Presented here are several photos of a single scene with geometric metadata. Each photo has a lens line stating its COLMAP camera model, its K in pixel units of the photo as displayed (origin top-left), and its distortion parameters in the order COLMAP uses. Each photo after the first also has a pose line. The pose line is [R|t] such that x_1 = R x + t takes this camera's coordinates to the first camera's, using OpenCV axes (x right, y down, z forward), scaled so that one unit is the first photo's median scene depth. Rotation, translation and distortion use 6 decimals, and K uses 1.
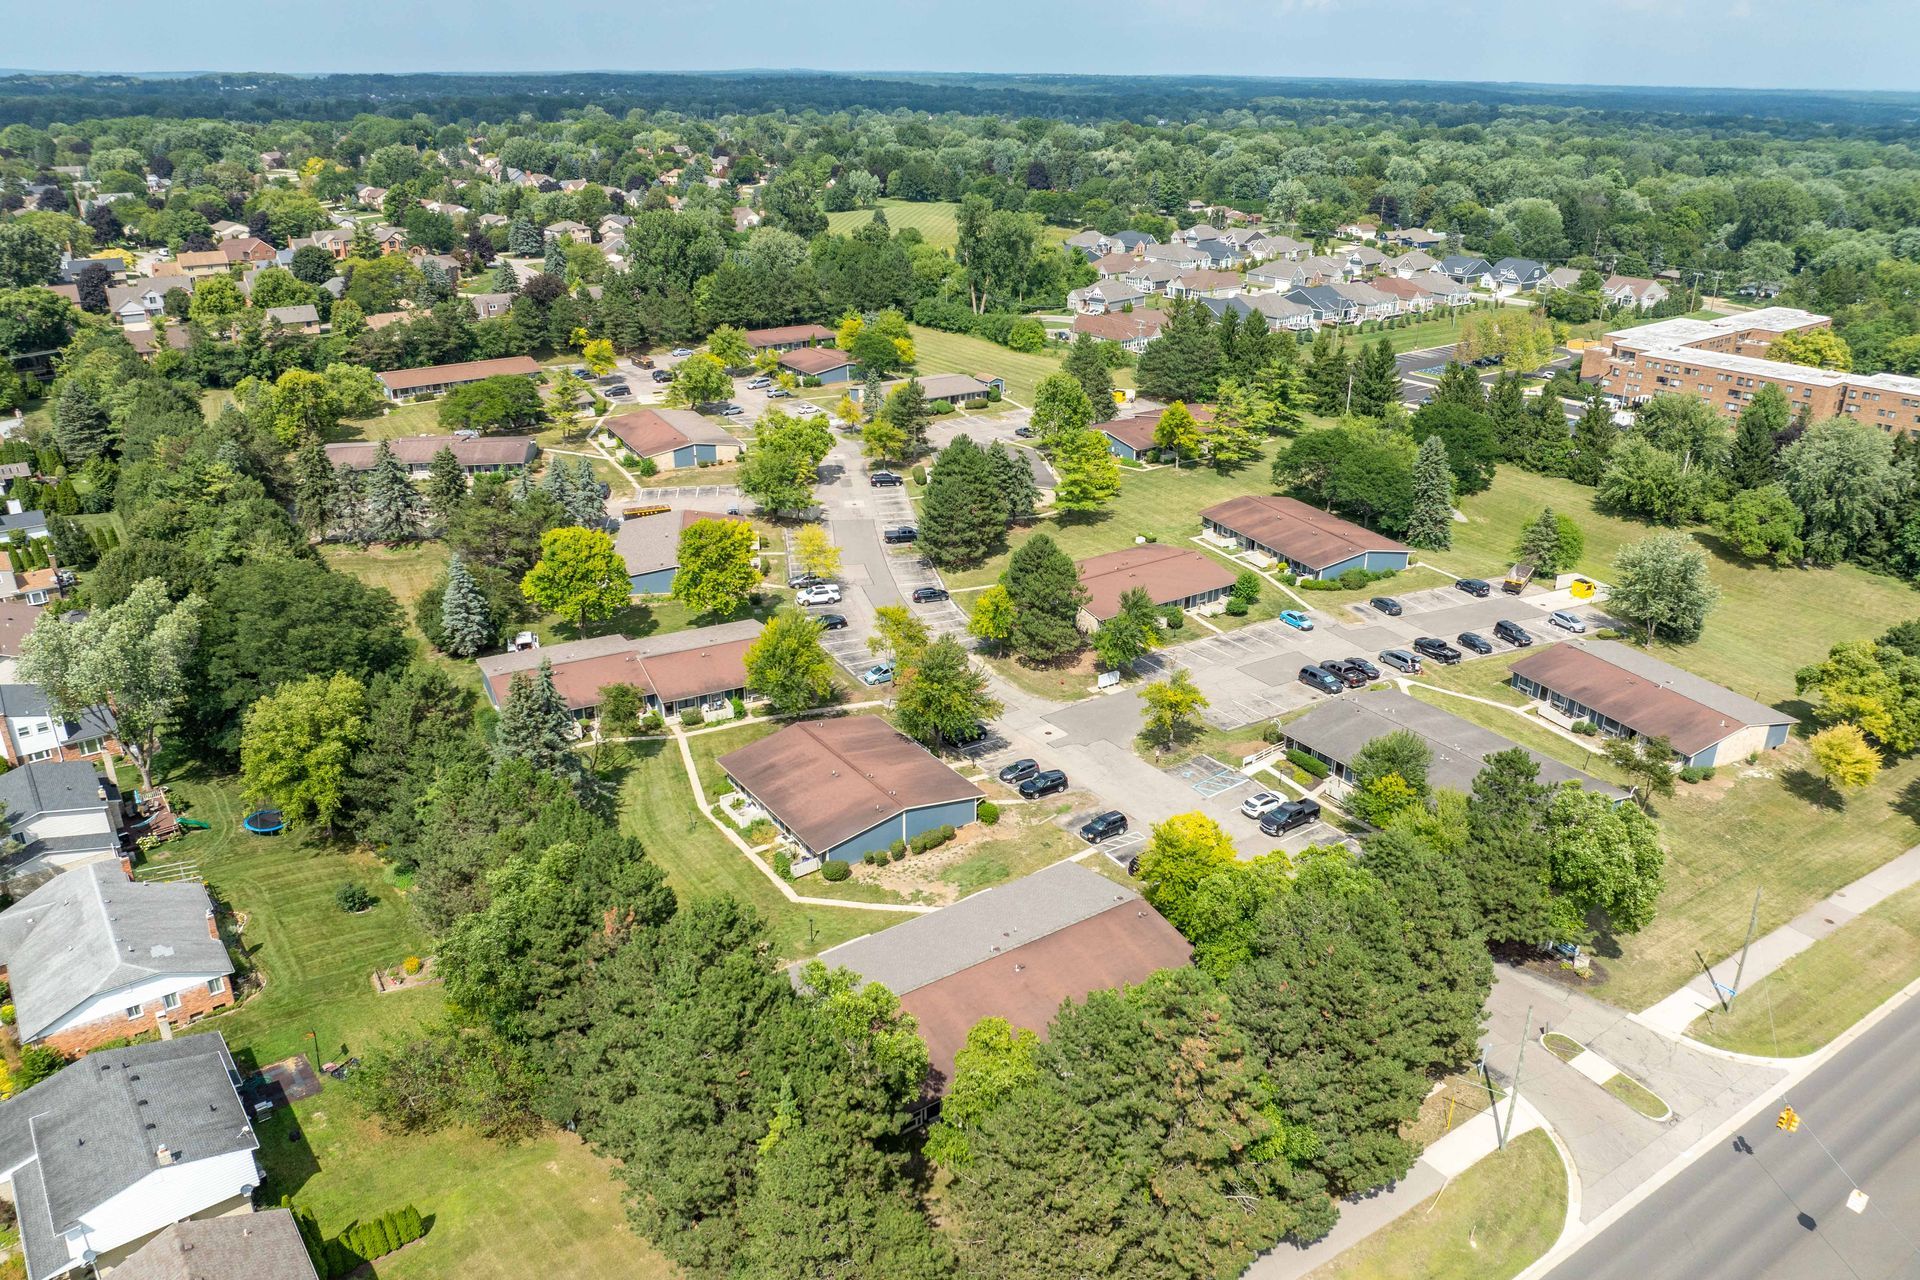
lens RADIAL K [[1358.3, 0, 968.3], [0, 1358.3, 630.9], [0, 0, 1]] dist [-0.051301, 0.021822]
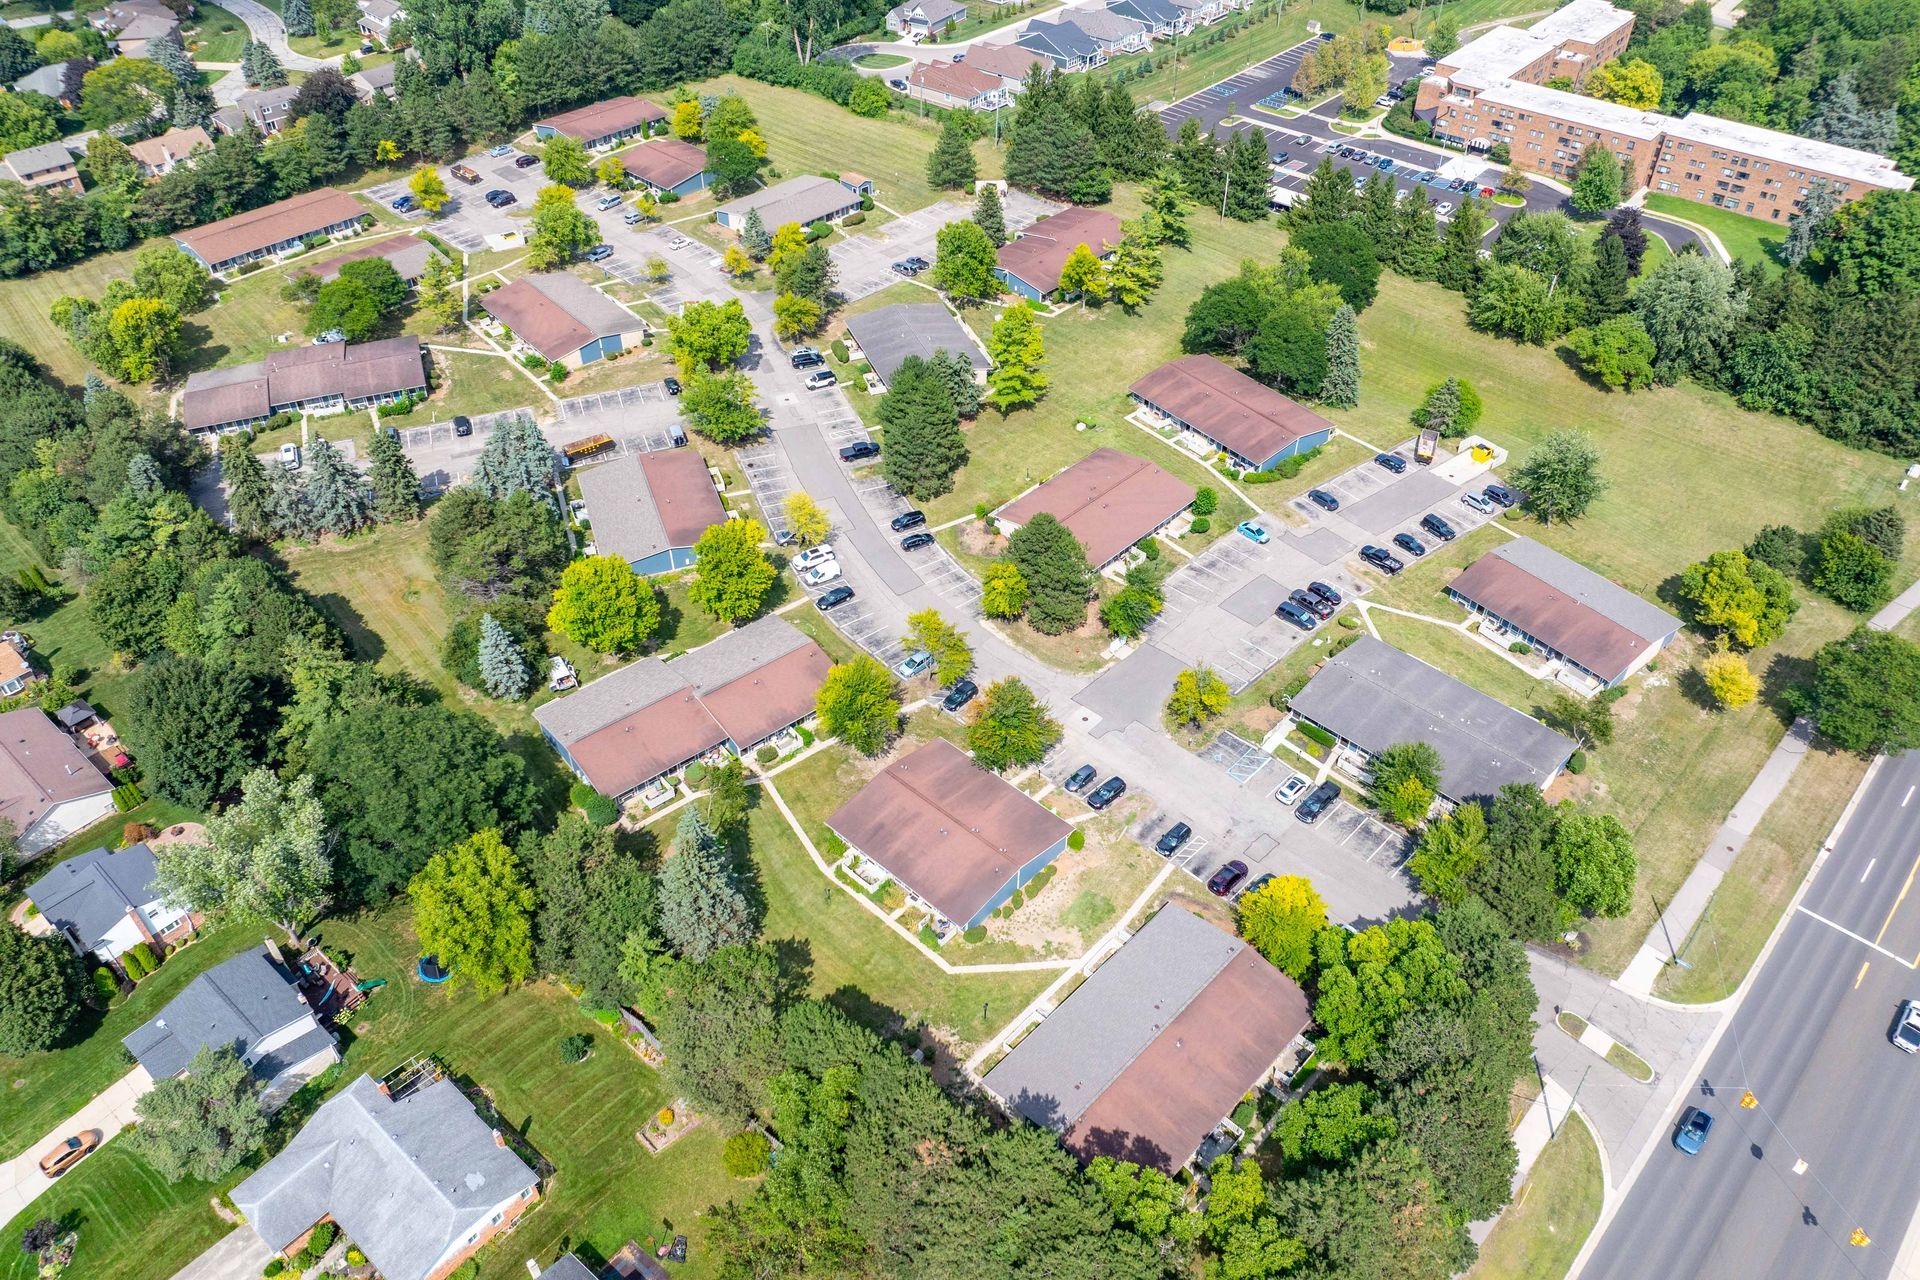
lens RADIAL K [[1358.3, 0, 973.1], [0, 1358.3, 632.7], [0, 0, 1]] dist [-0.051301, 0.021822]
pose [[0.977309, -0.136663, 0.161835, -0.155313], [0.080057, 0.945670, 0.315119, -0.269053], [-0.196107, -0.295012, 0.935152, -0.011472]]
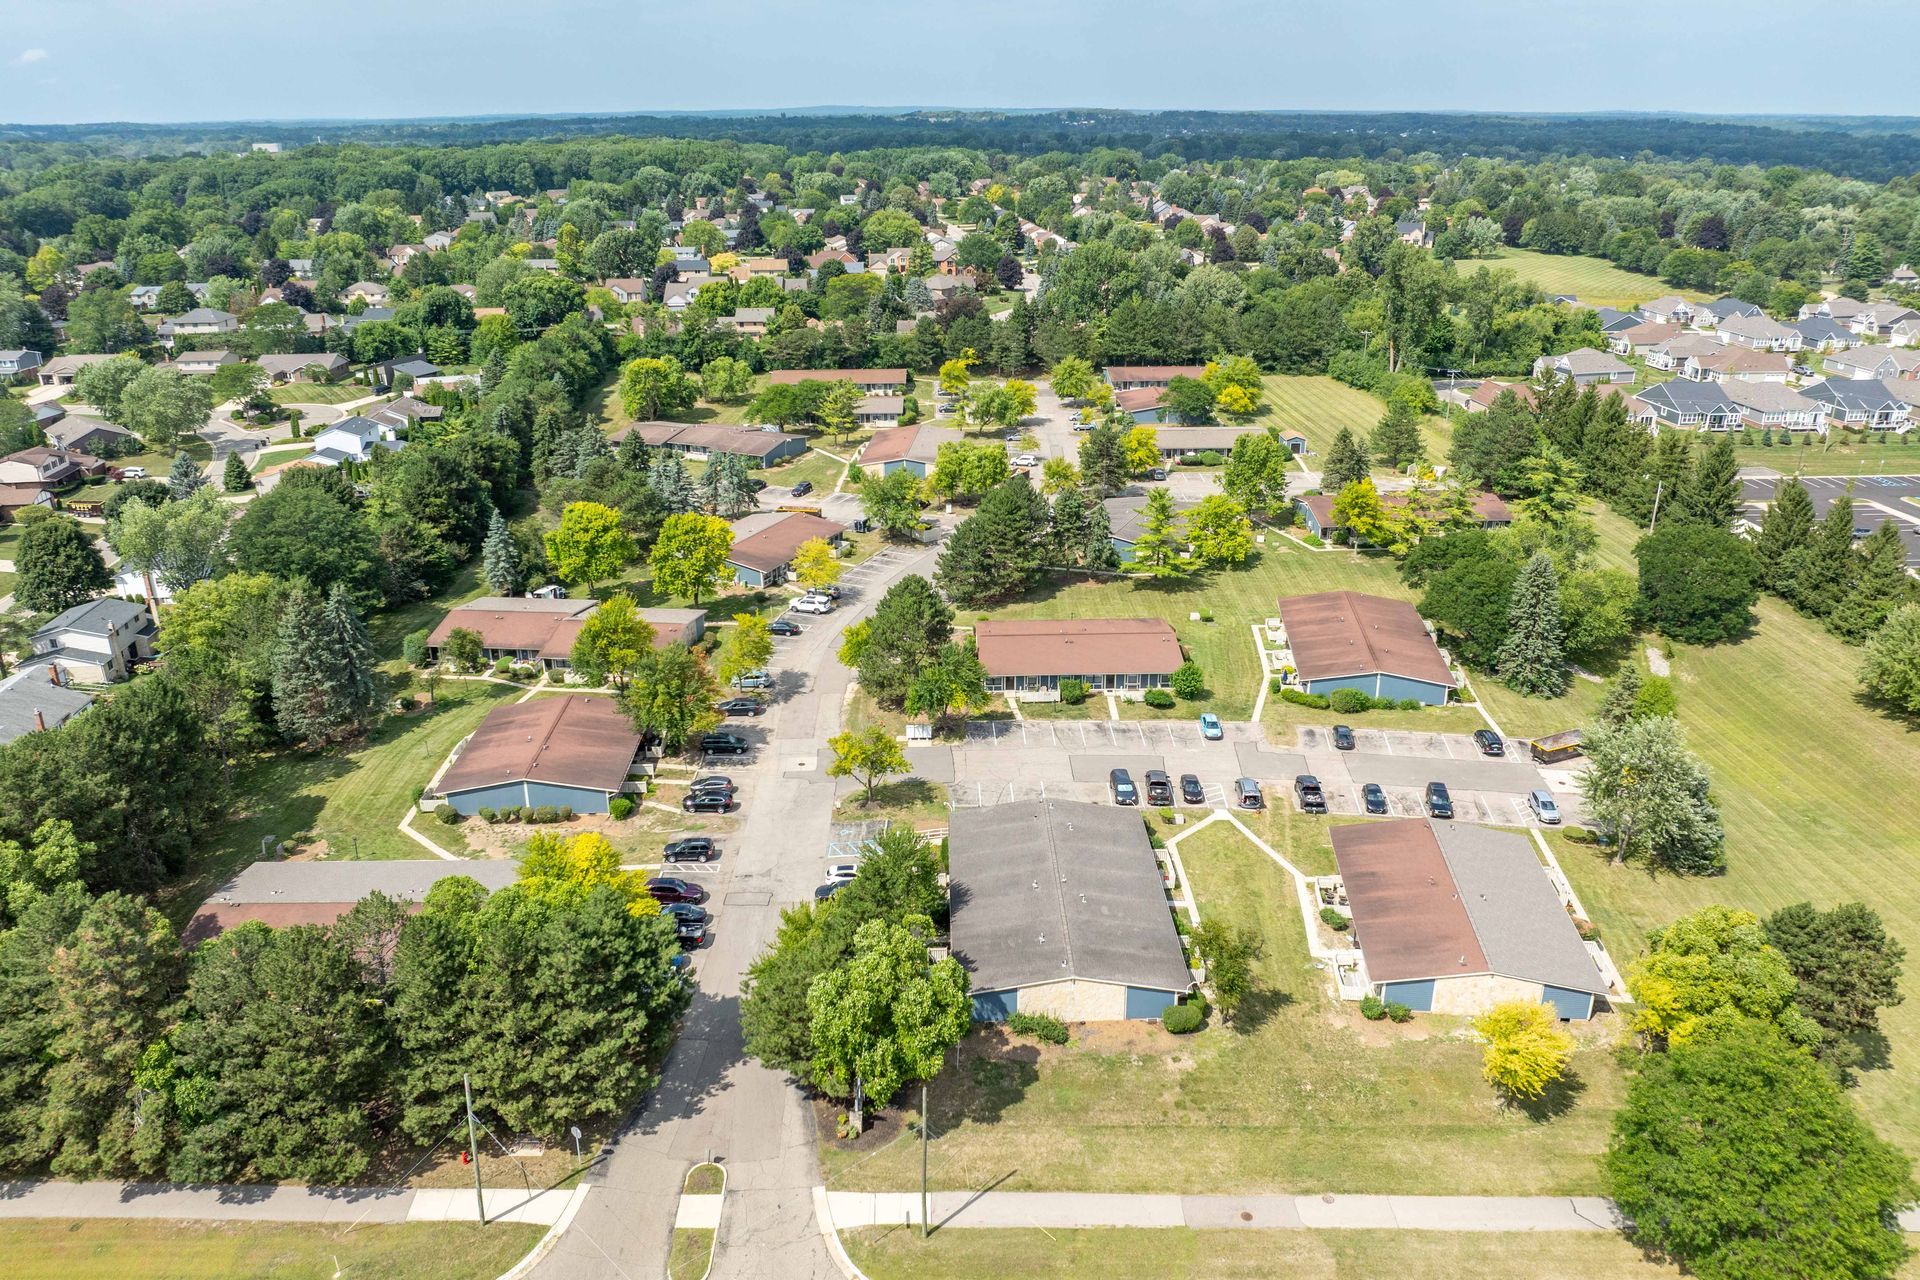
lens RADIAL K [[1358.3, 0, 964.2], [0, 1358.3, 655.5], [0, 0, 1]] dist [-0.051301, 0.021822]
pose [[0.839084, 0.194753, -0.507946, 0.493767], [-0.199814, 0.978791, 0.045205, -0.054673], [0.505977, 0.063564, 0.860202, 0.147666]]
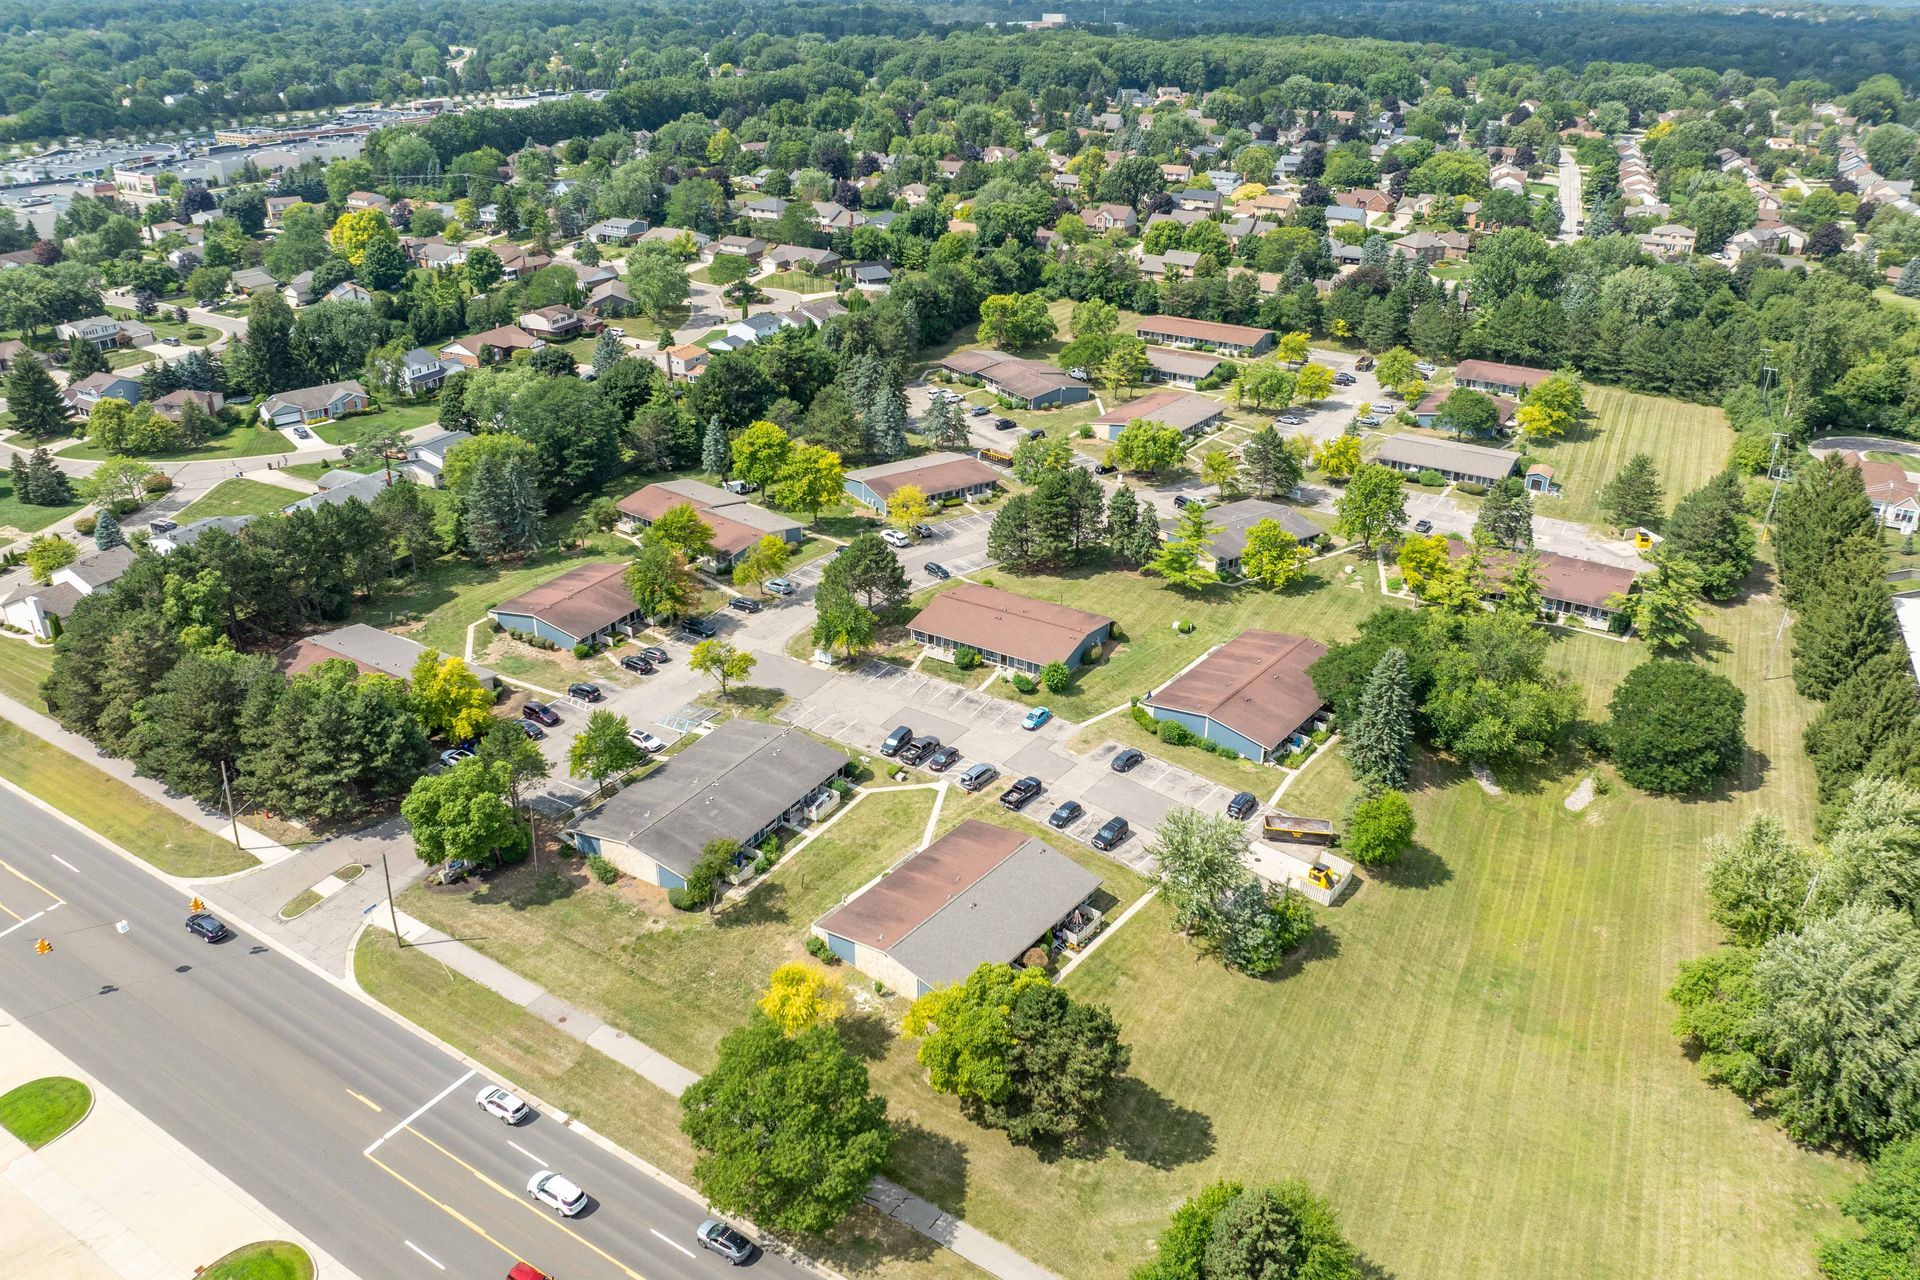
lens RADIAL K [[1358.3, 0, 960.7], [0, 1358.3, 594.9], [0, 0, 1]] dist [-0.051301, 0.021822]
pose [[0.418237, 0.380689, -0.824714, 0.924030], [-0.356734, 0.903828, 0.236297, -0.281303], [0.835355, 0.195376, 0.513819, 0.375647]]
